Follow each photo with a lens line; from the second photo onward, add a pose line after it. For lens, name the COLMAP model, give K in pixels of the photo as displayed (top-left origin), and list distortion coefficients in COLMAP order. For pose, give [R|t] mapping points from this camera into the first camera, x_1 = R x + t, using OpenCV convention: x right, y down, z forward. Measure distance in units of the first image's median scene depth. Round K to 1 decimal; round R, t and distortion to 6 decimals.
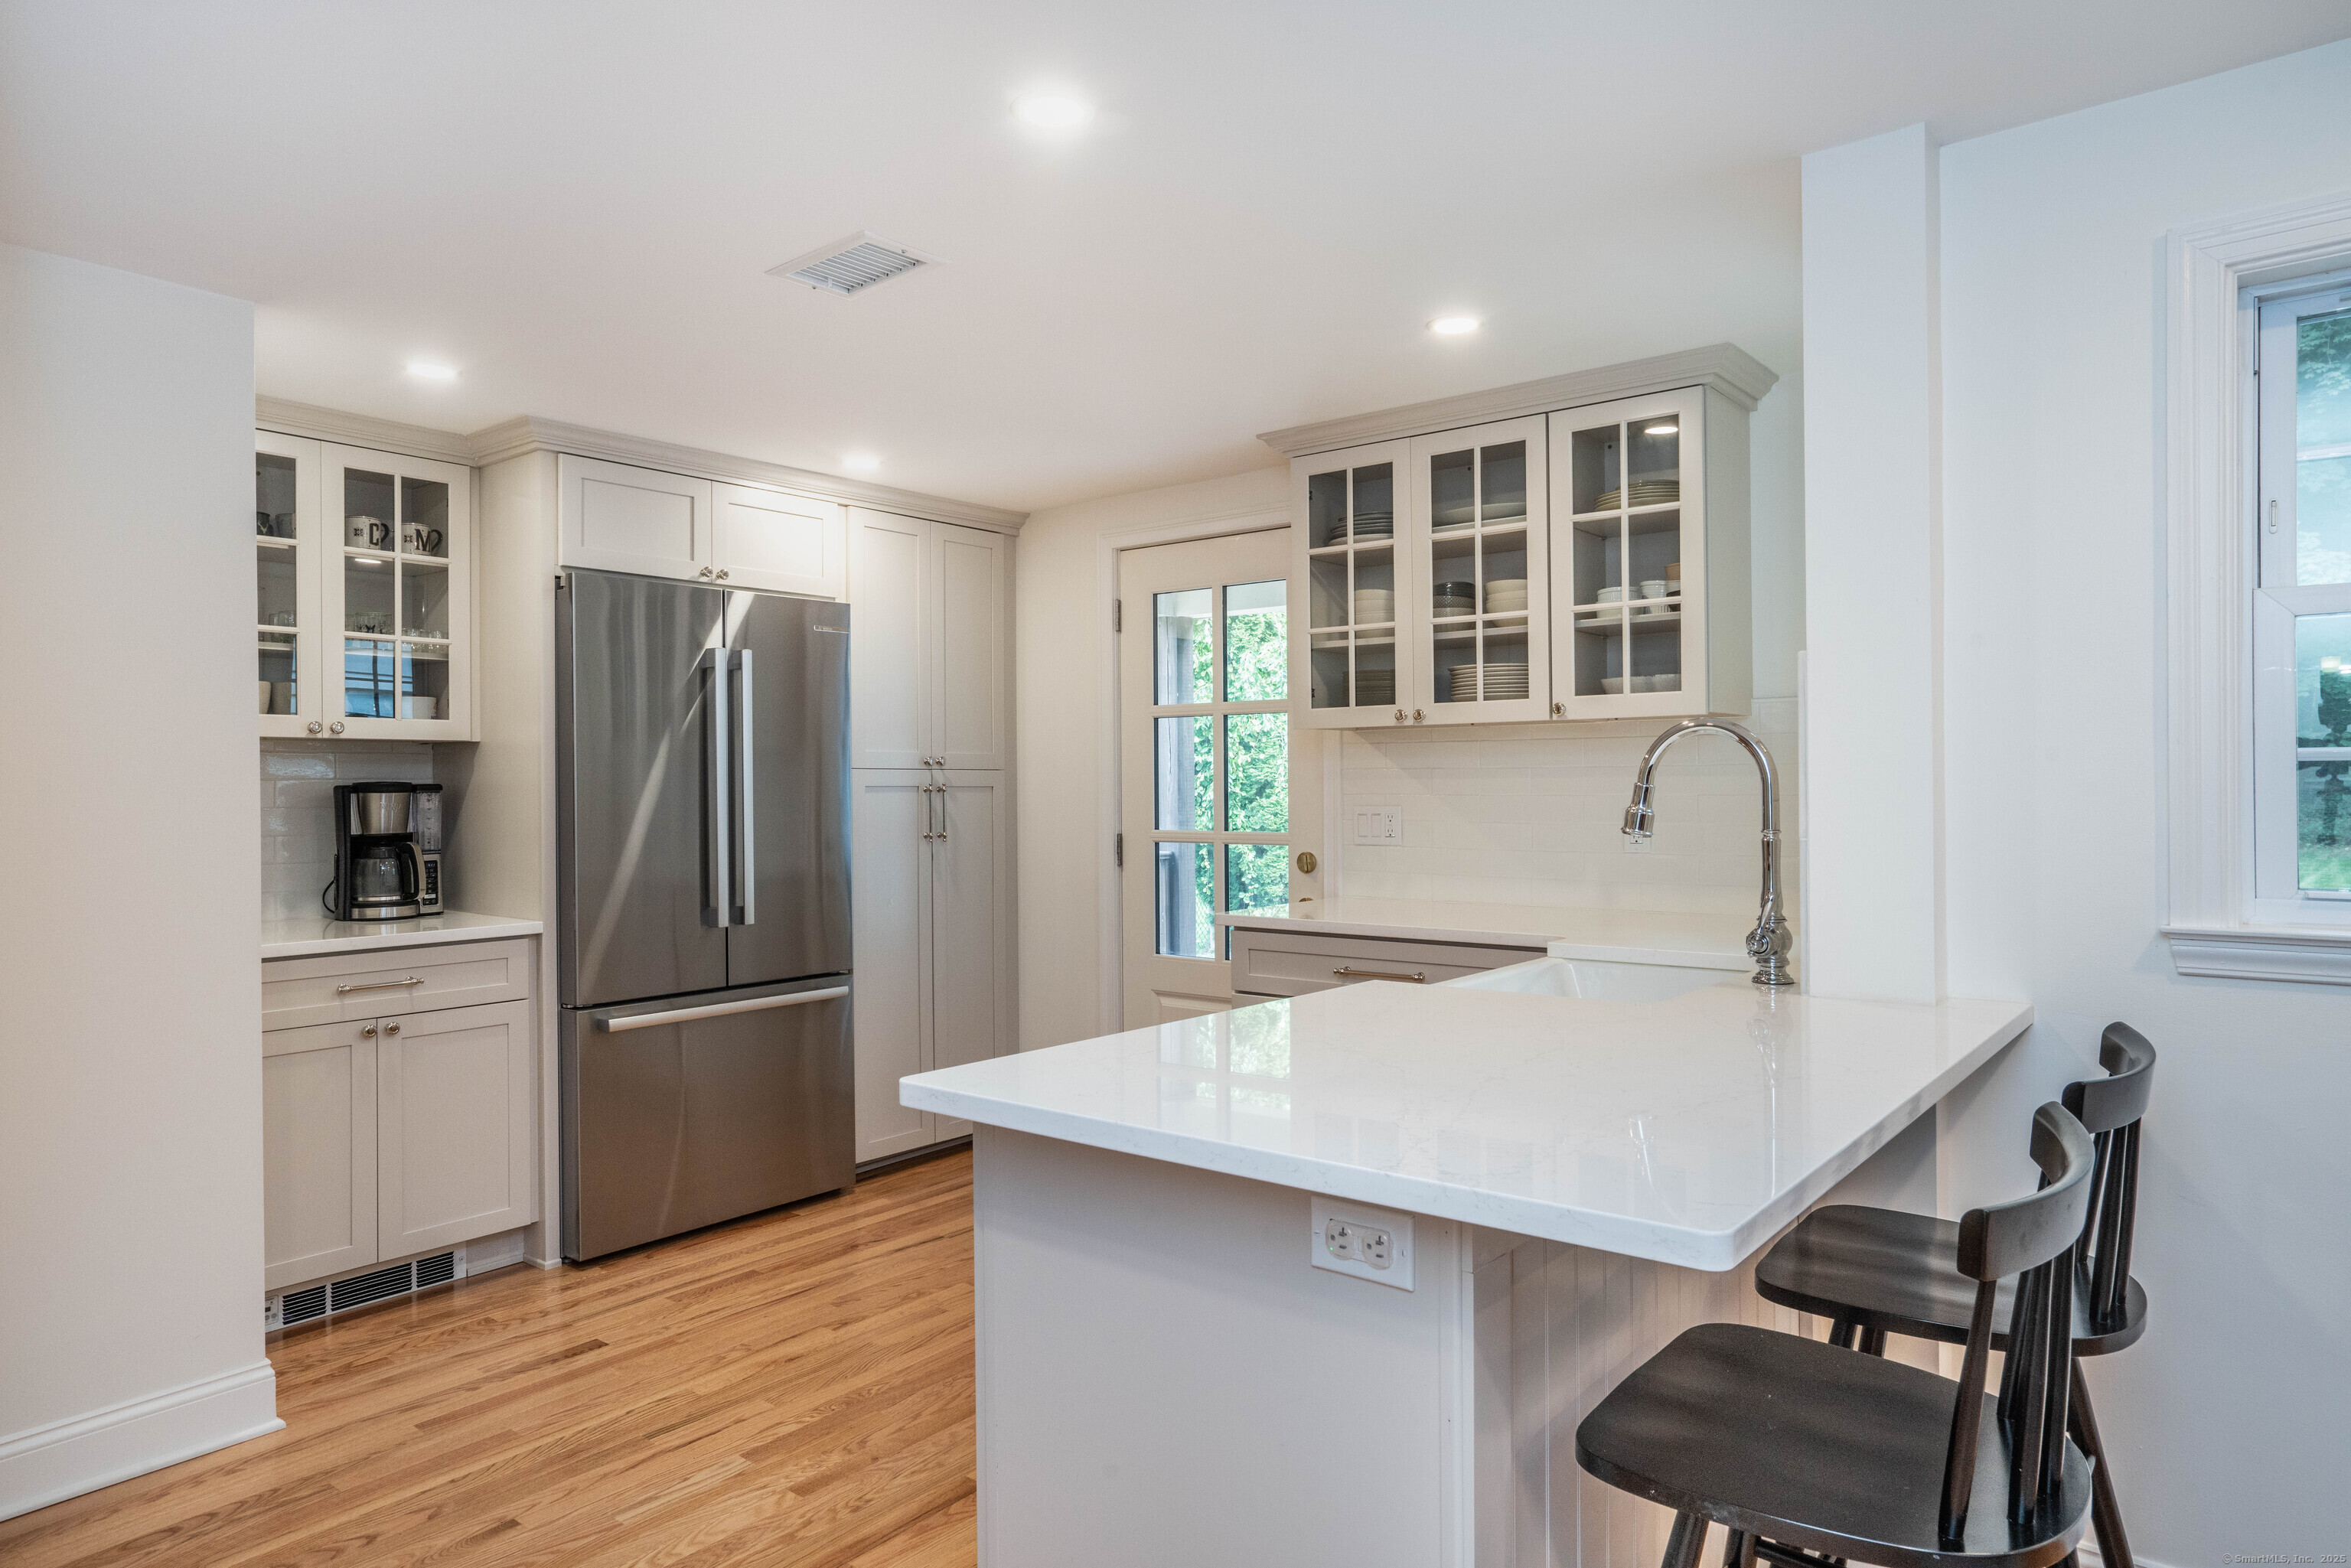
lens RADIAL K [[1429.1, 0, 1175.5], [0, 1429.1, 784.0], [0, 0, 1]] dist [-0.000192, 0.001294]
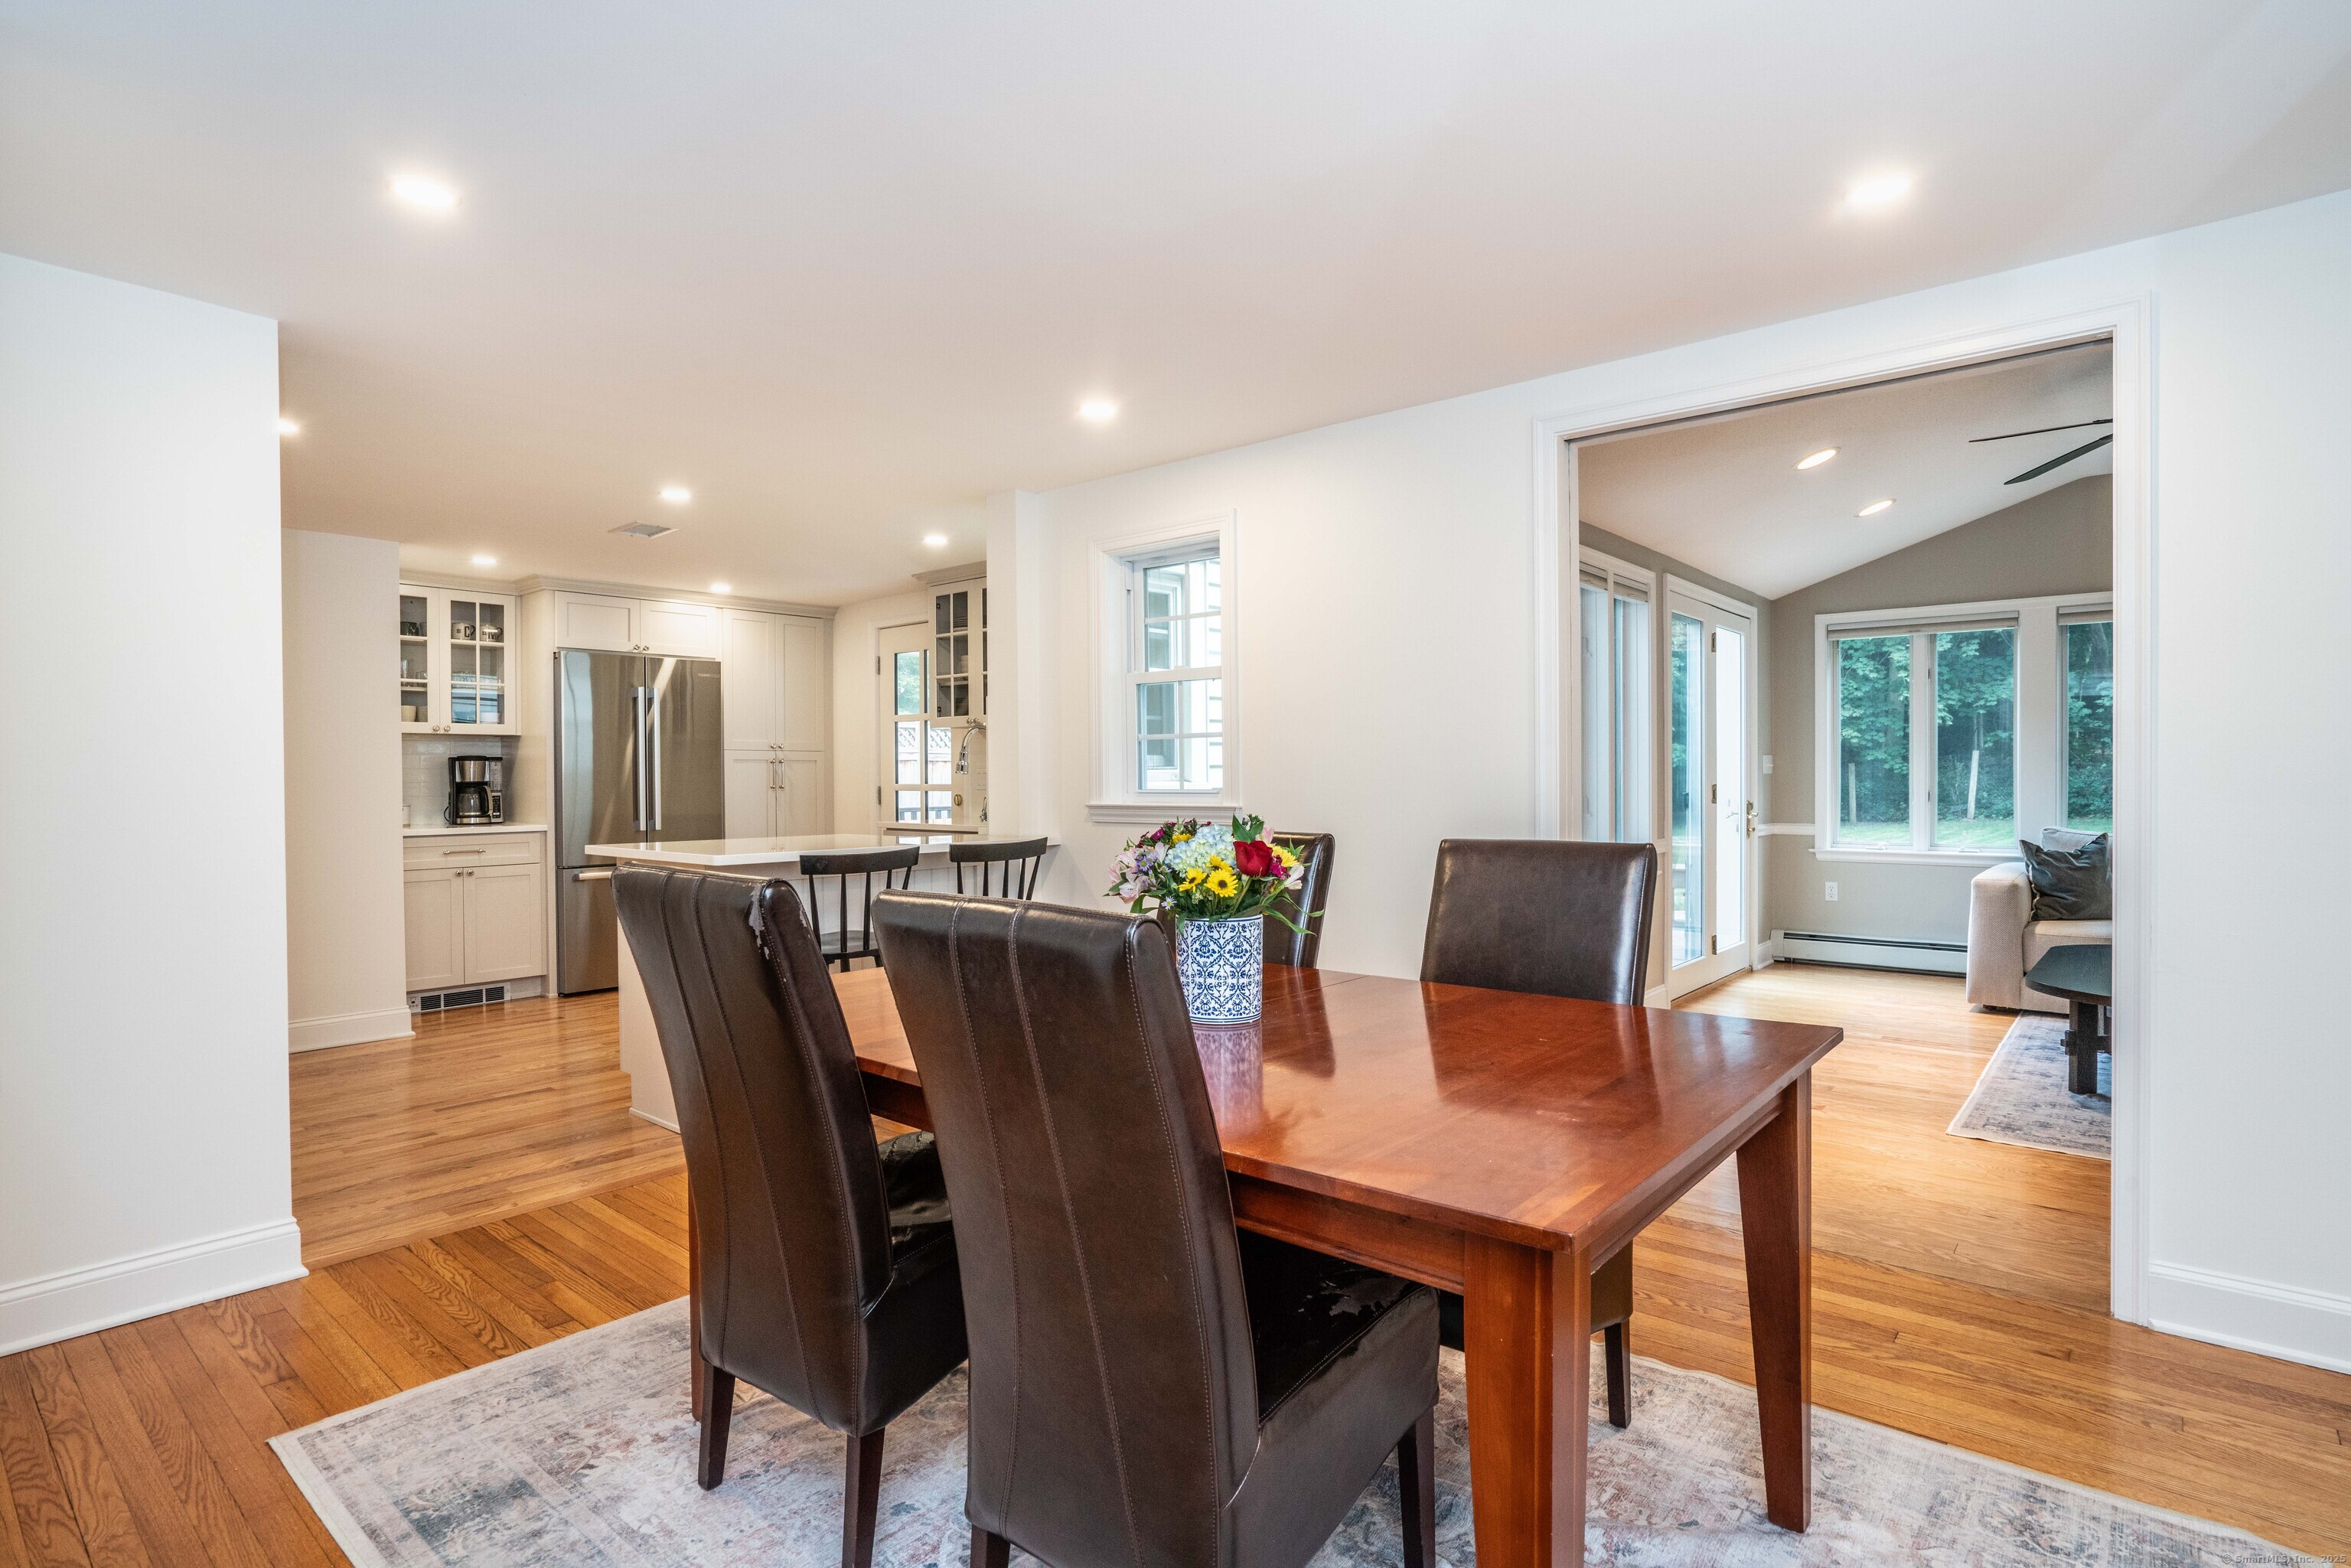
lens RADIAL K [[1180.5, 0, 1175.5], [0, 1180.5, 784.0], [0, 0, 1]] dist [-0.047090, 0.019378]
pose [[0.999621, -0.000419, -0.027534, 0.472286], [0.000657, 0.999963, 0.008632, 0.024880], [0.027529, -0.008647, 0.999584, -0.596287]]
